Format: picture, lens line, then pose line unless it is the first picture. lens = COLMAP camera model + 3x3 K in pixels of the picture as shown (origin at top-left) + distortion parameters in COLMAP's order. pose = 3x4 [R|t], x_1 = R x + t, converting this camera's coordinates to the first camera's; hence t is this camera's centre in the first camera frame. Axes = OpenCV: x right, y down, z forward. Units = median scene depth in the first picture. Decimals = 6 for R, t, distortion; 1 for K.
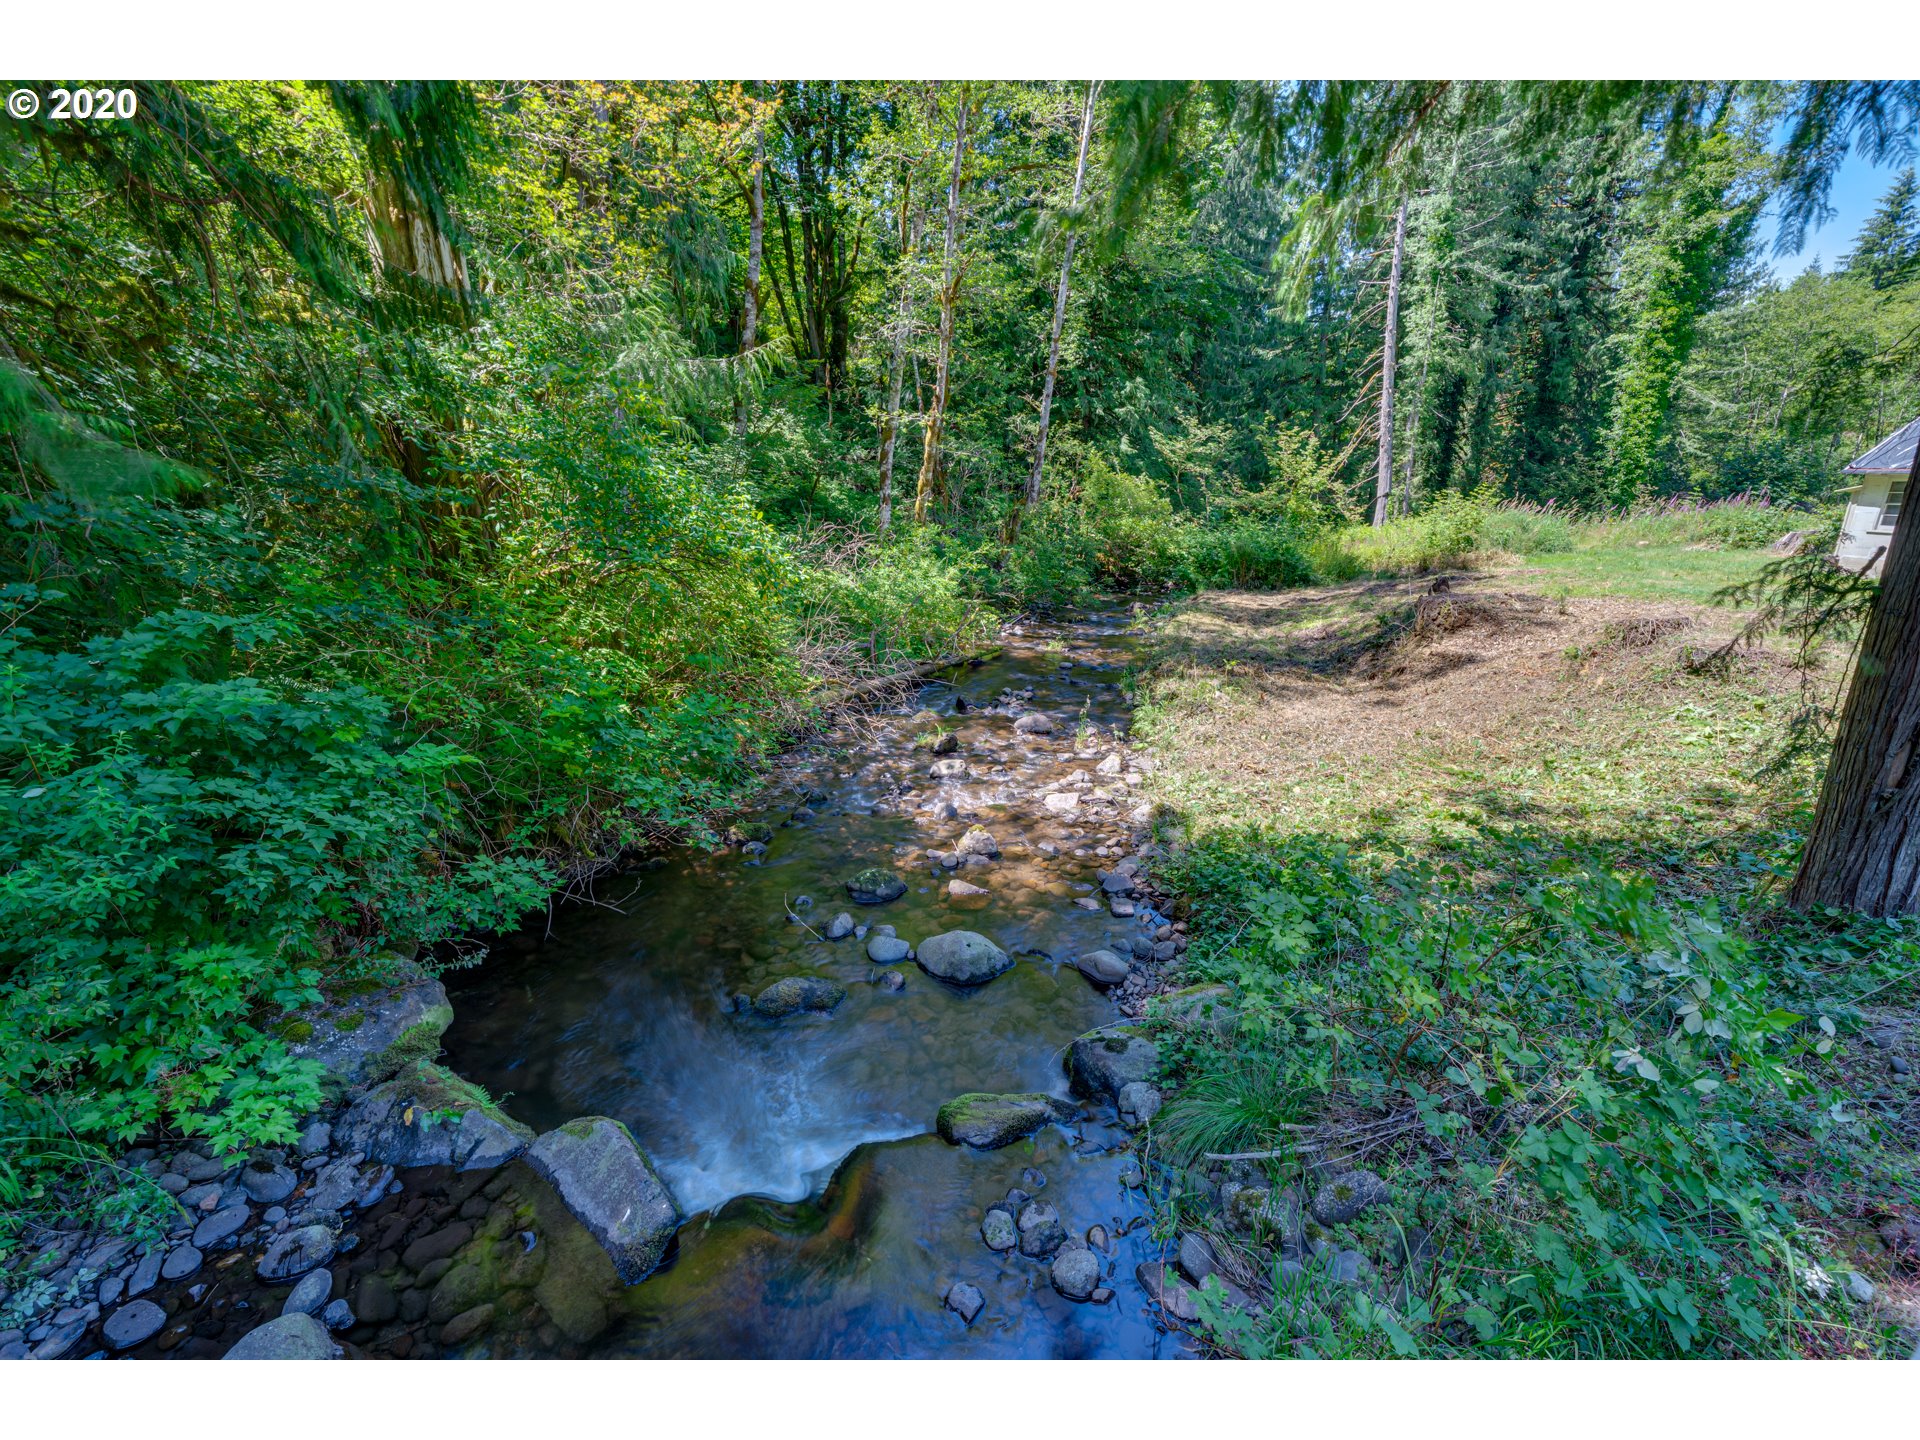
lens RADIAL K [[816.0, 0, 954.9], [0, 816.0, 715.7], [0, 0, 1]] dist [-0.000928, 0.000035]
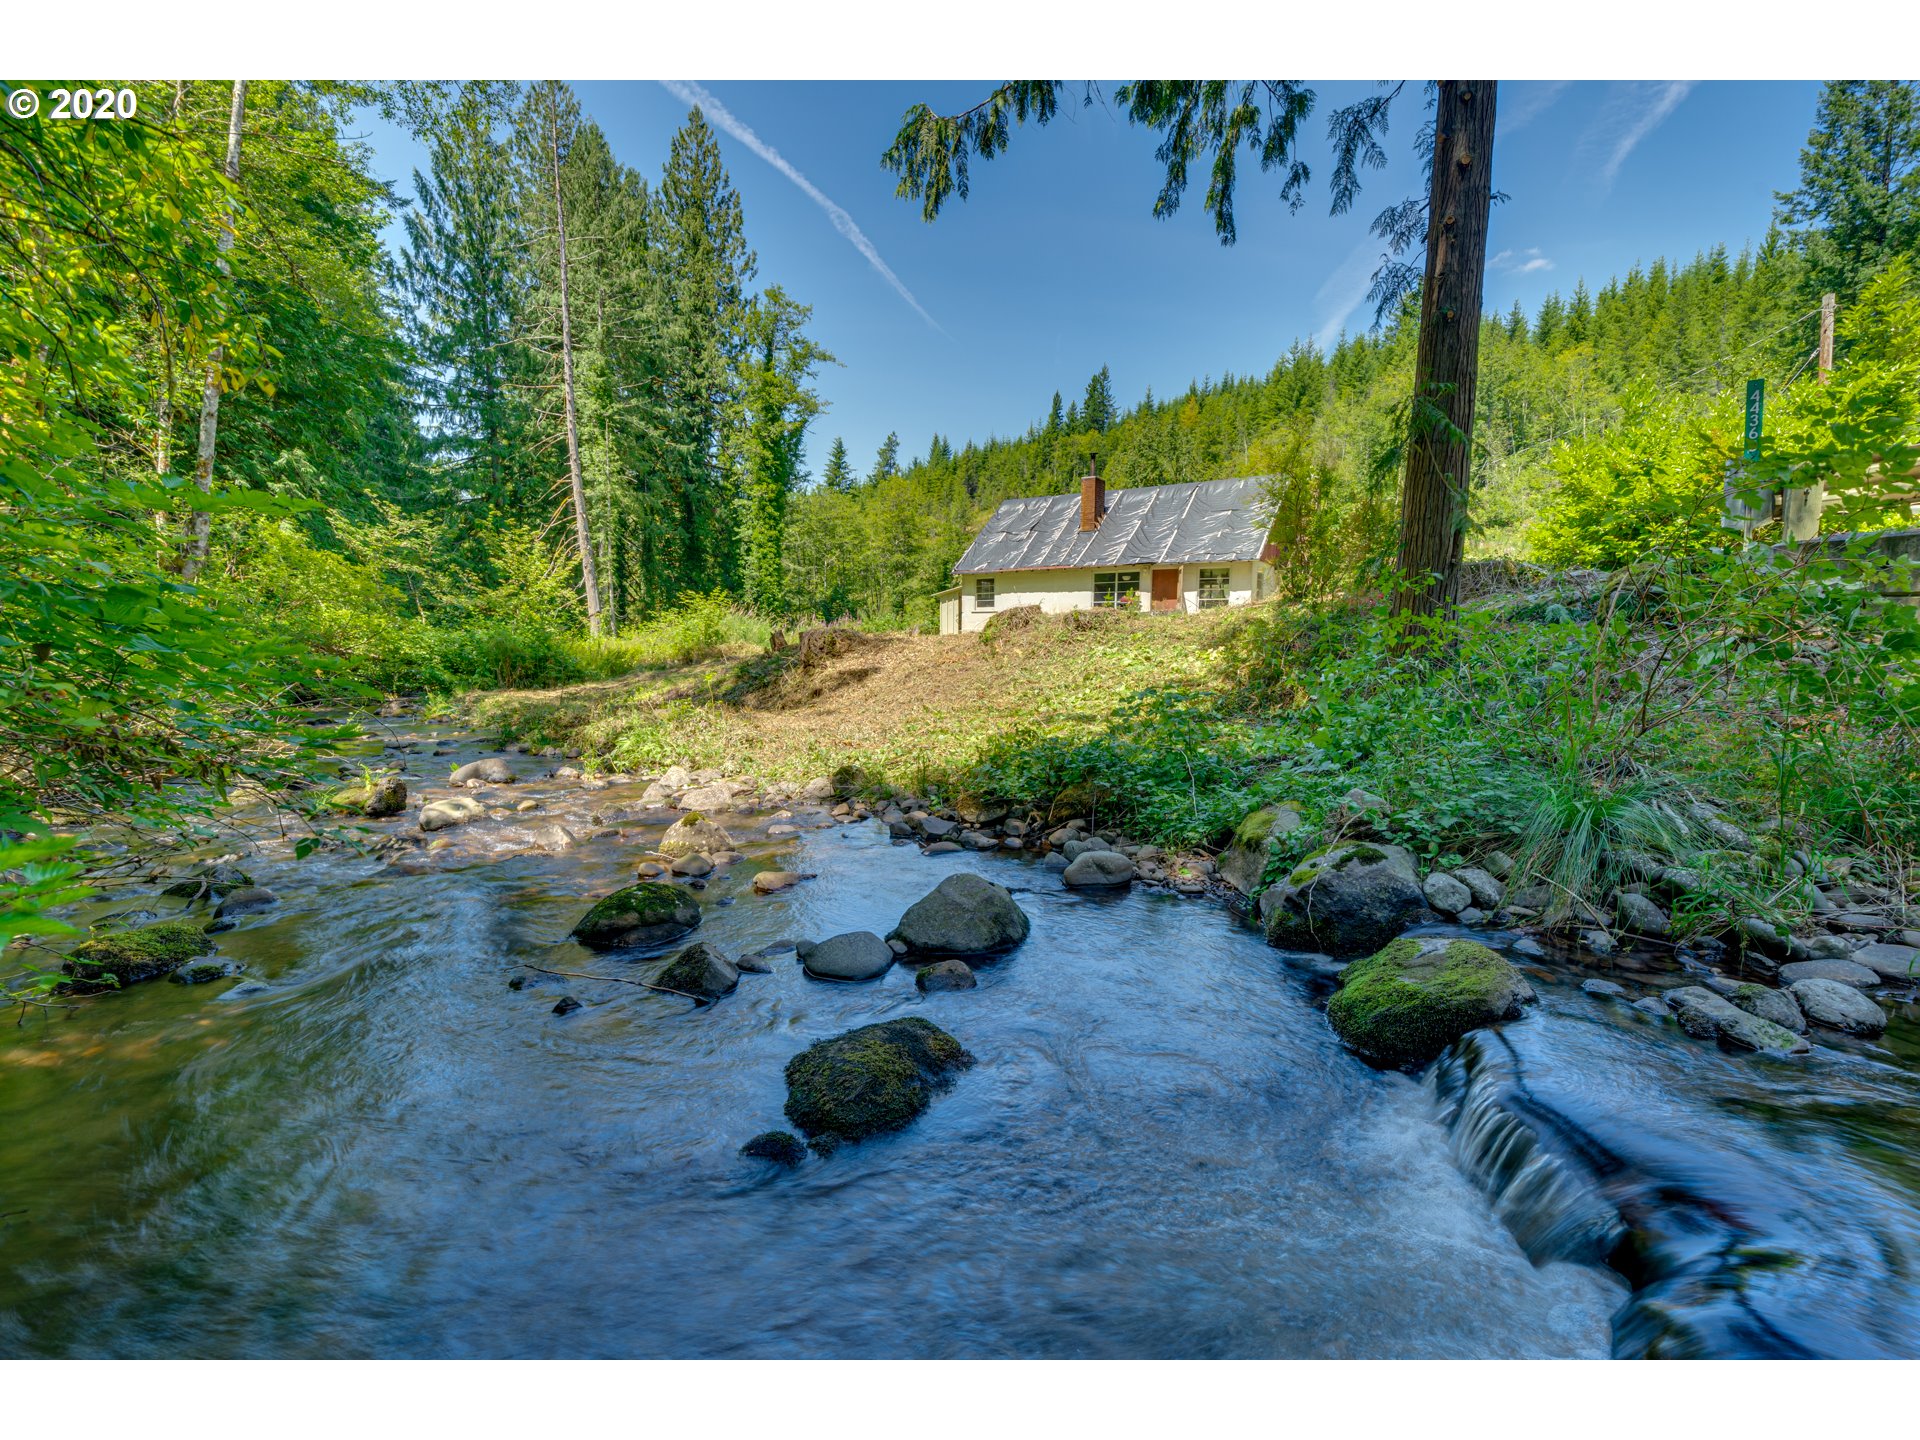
lens RADIAL K [[816.0, 0, 957.4], [0, 816.0, 720.5], [0, 0, 1]] dist [-0.000928, 0.000035]
pose [[0.563498, -0.073321, 0.822857, -0.072603], [0.224560, 0.972144, -0.067157, 0.031748], [-0.795011, 0.222623, 0.564266, 0.093800]]
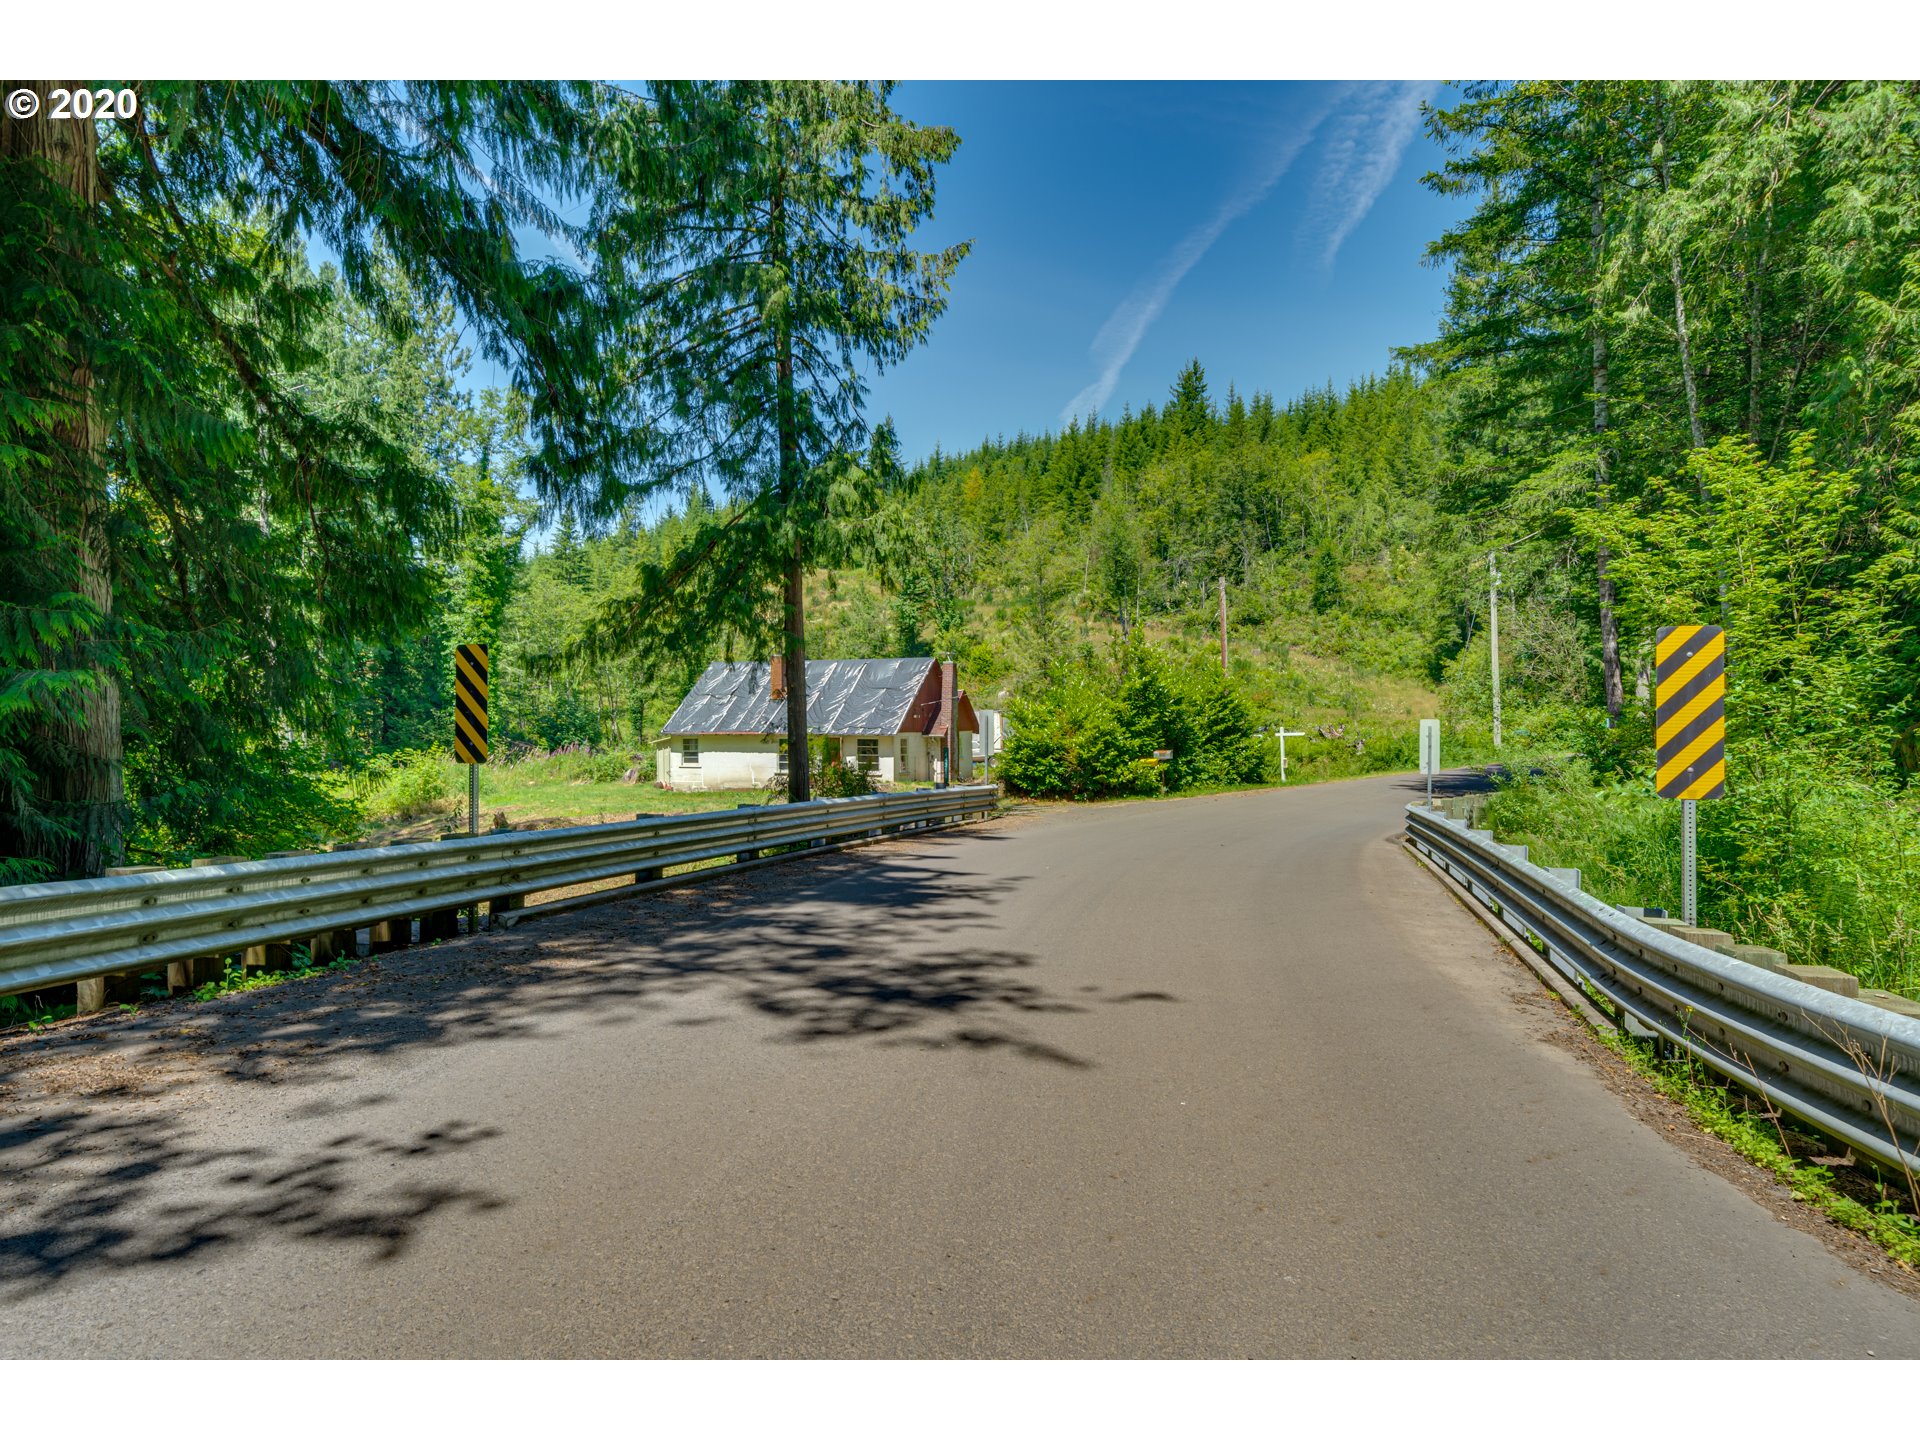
lens RADIAL K [[1041.2, 0, 955.8], [0, 1041.2, 721.4], [0, 0, 1]] dist [-0.001633, -0.000249]
pose [[0.382428, -0.009210, 0.923940, -0.319153], [0.266113, 0.958679, -0.100590, 0.028386], [-0.884835, 0.284341, 0.369076, -0.169240]]
